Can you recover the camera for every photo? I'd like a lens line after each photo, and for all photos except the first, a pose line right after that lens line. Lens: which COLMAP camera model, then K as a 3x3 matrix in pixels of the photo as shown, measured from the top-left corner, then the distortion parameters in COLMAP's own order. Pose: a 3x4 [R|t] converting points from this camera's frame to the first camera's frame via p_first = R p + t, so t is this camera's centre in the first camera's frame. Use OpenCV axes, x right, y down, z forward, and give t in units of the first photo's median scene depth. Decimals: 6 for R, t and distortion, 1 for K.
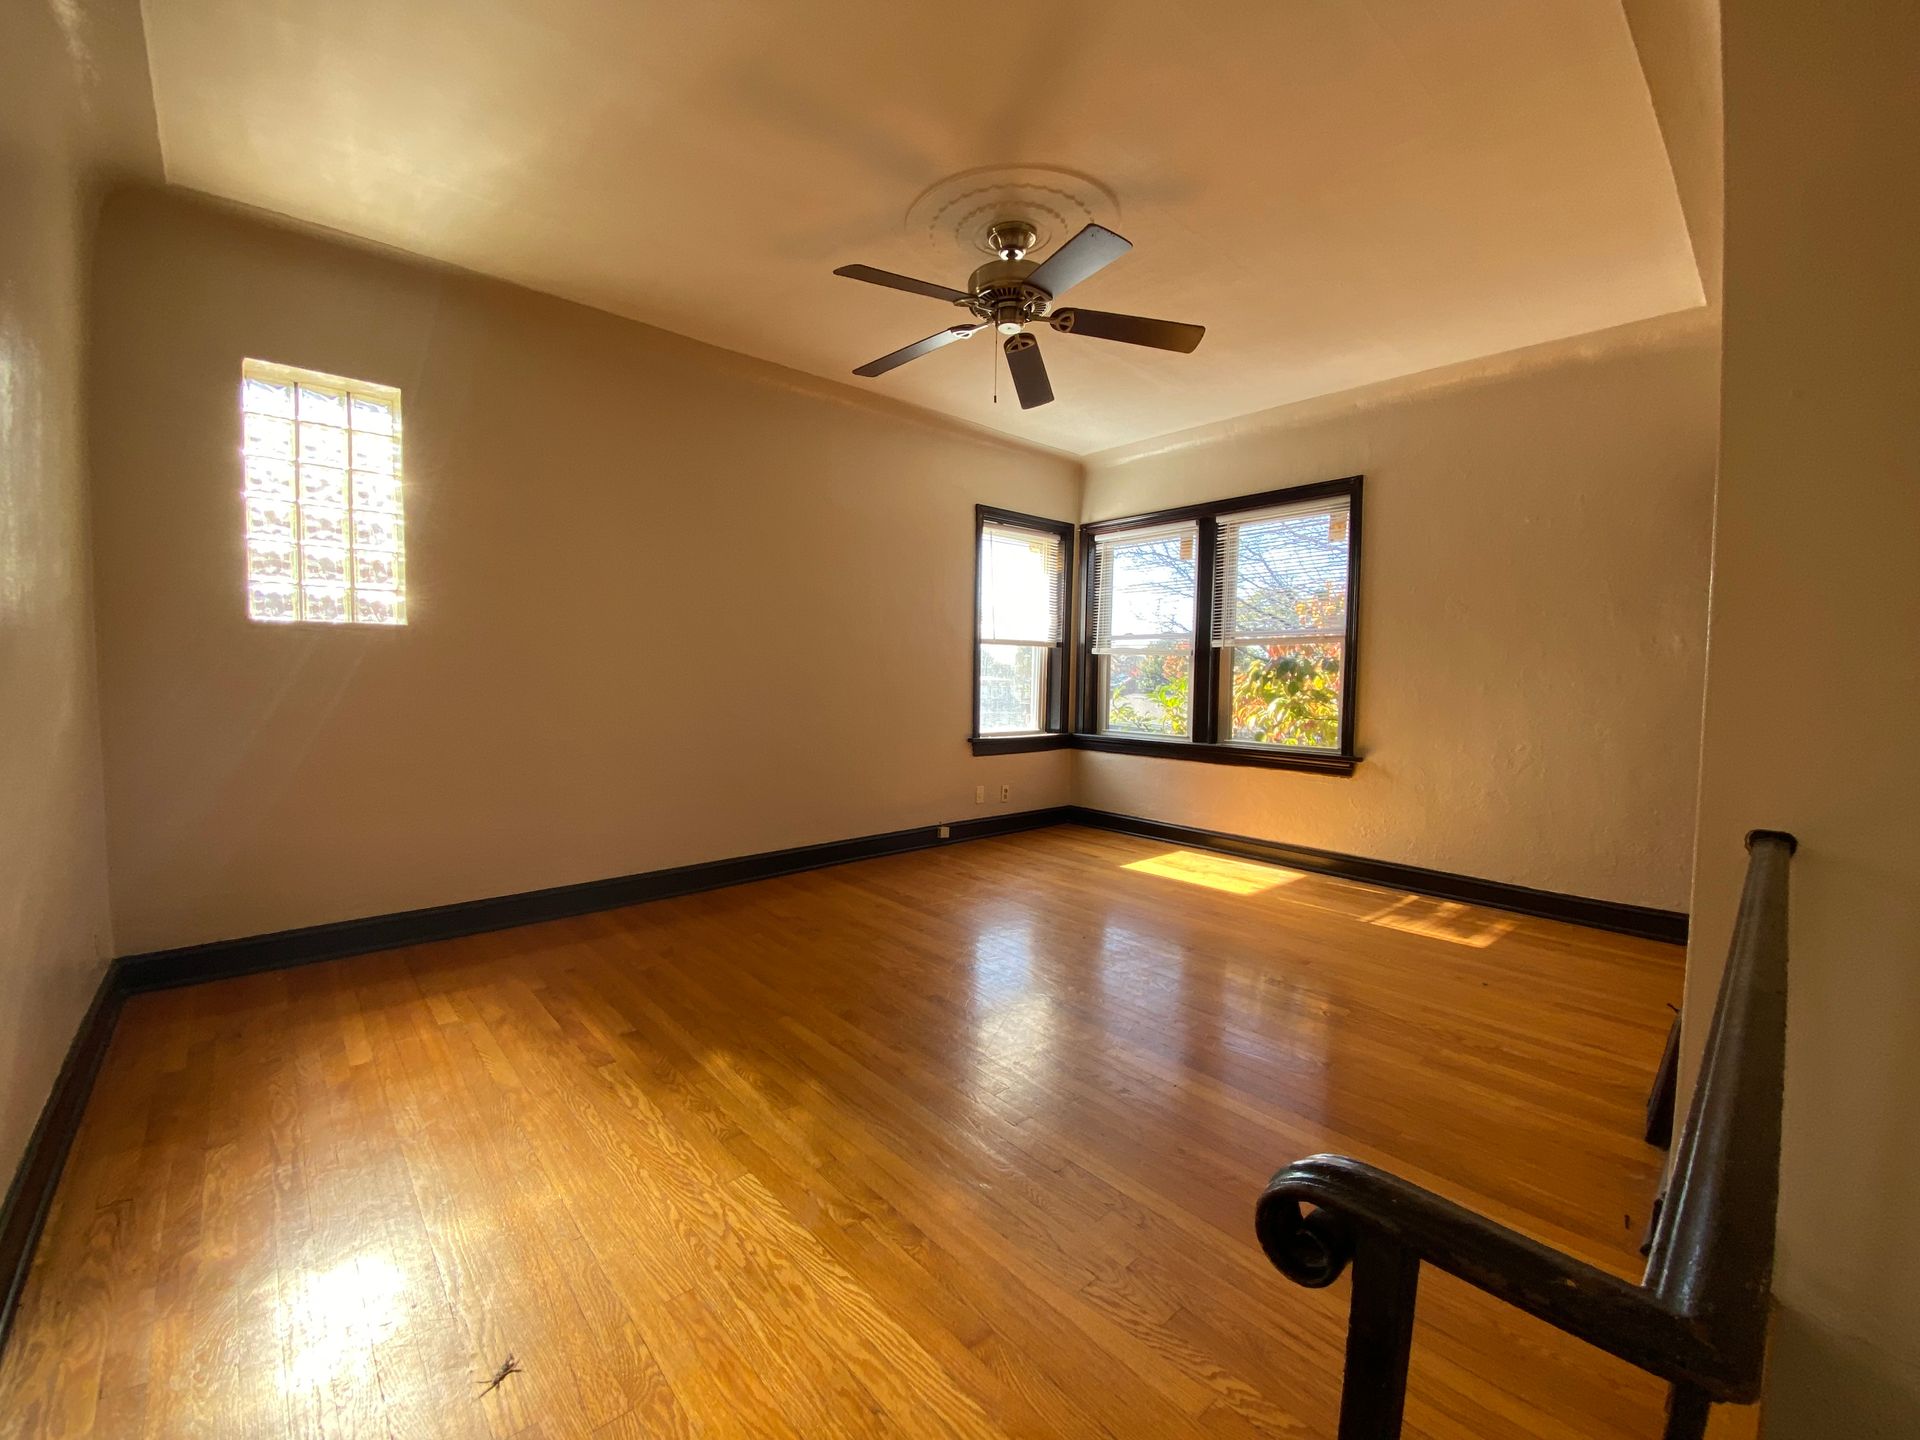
lens RADIAL K [[785.5, 0, 949.6], [0, 785.5, 713.1], [0, 0, 1]] dist [-0.000006, -0.001244]
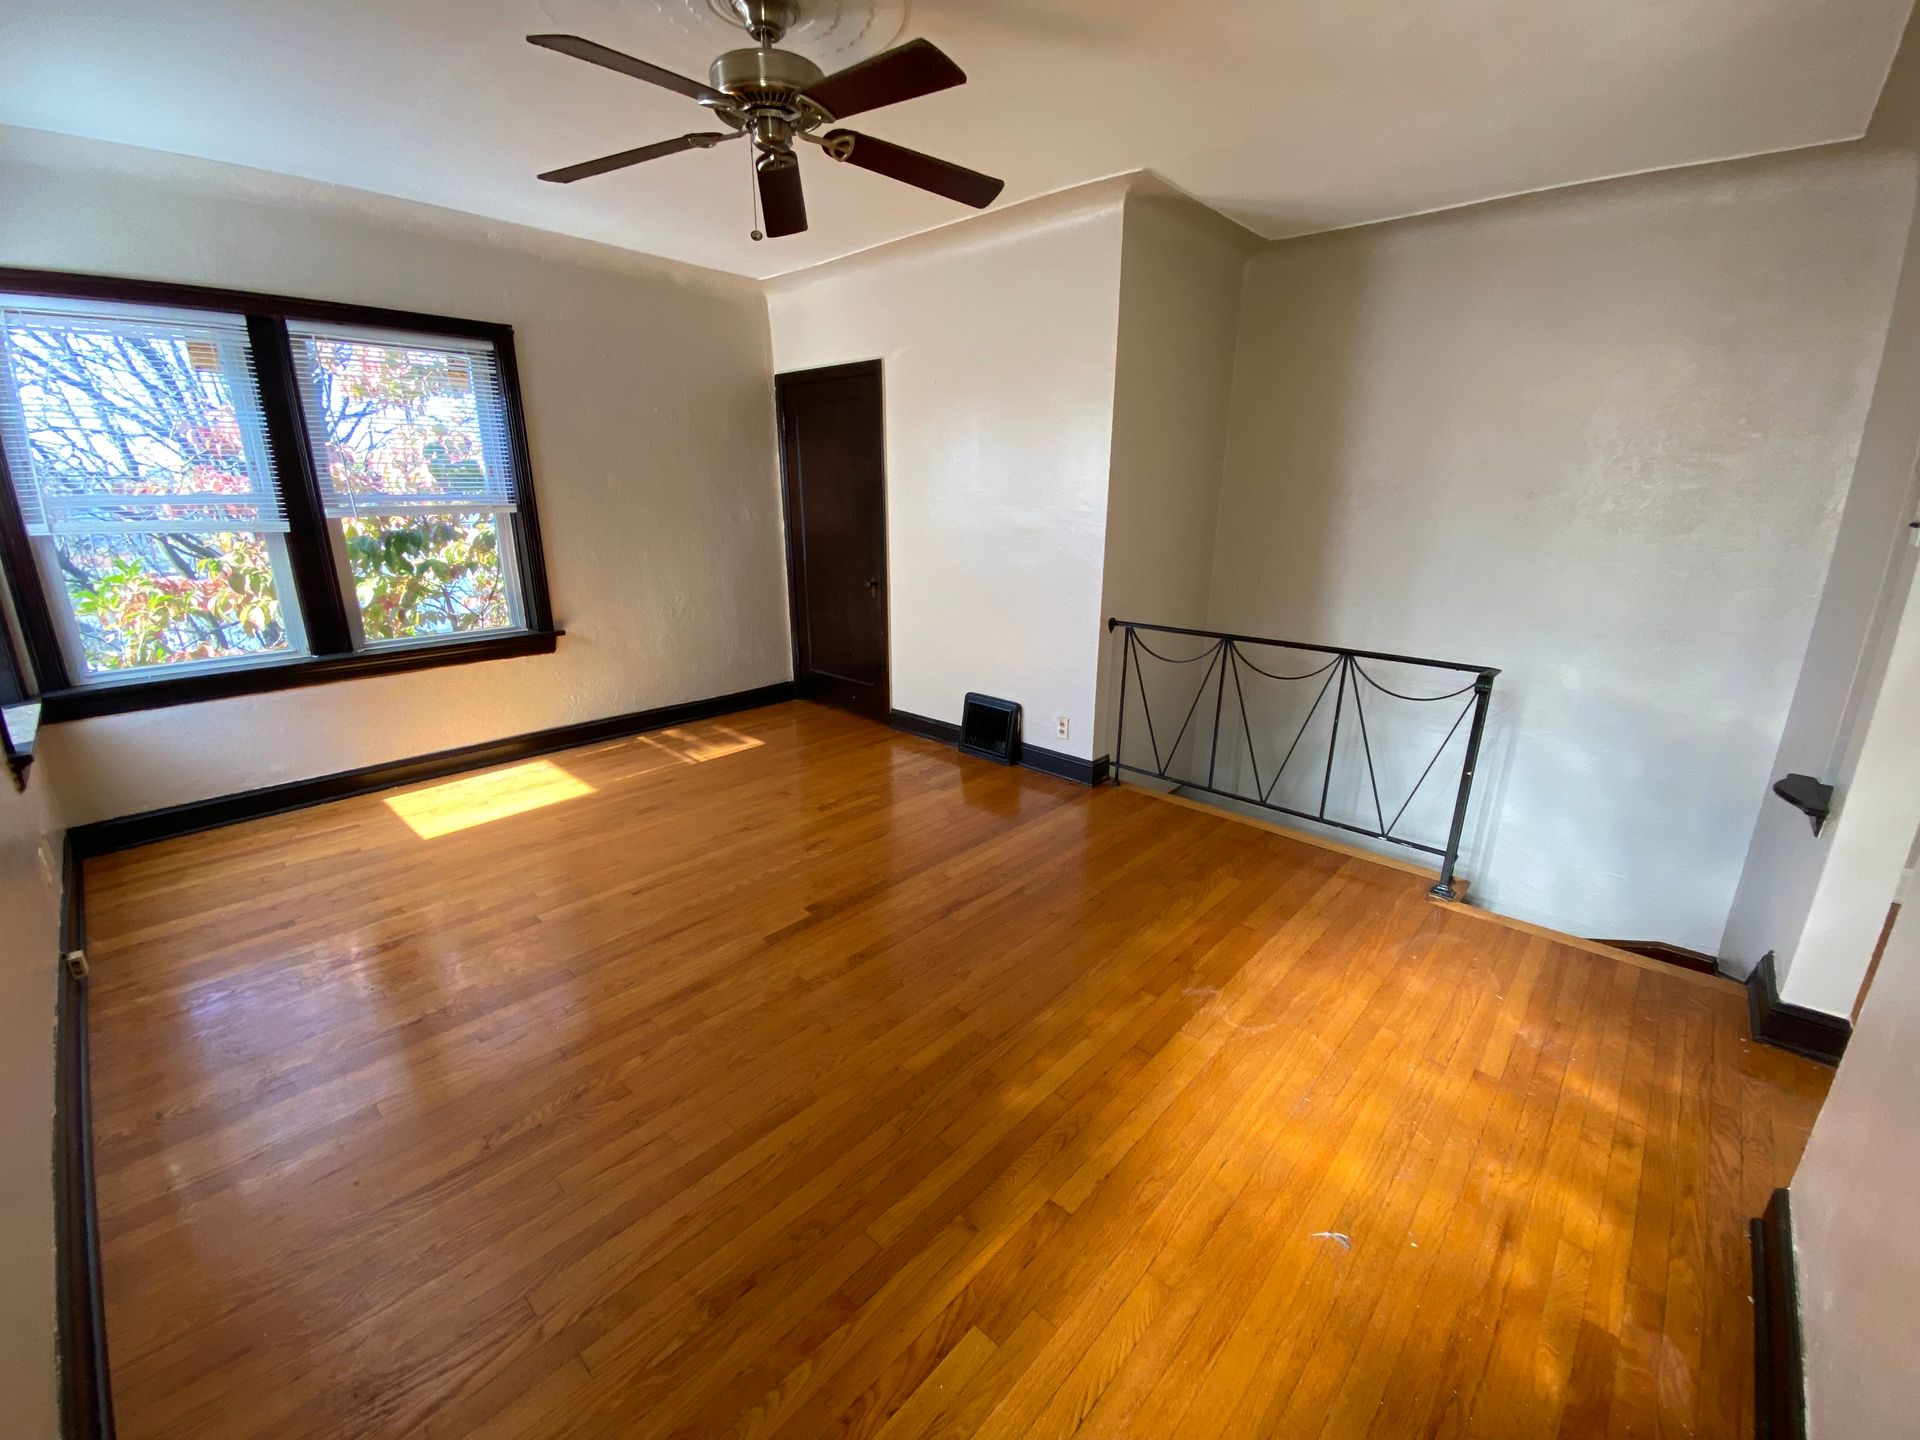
lens RADIAL K [[785.5, 0, 947.8], [0, 785.5, 718.0], [0, 0, 1]] dist [-0.000006, -0.001244]
pose [[-0.091740, -0.287859, 0.953268, -0.519263], [0.050785, 0.954707, 0.293181, -0.107212], [-0.994487, 0.075308, -0.072966, 0.587845]]
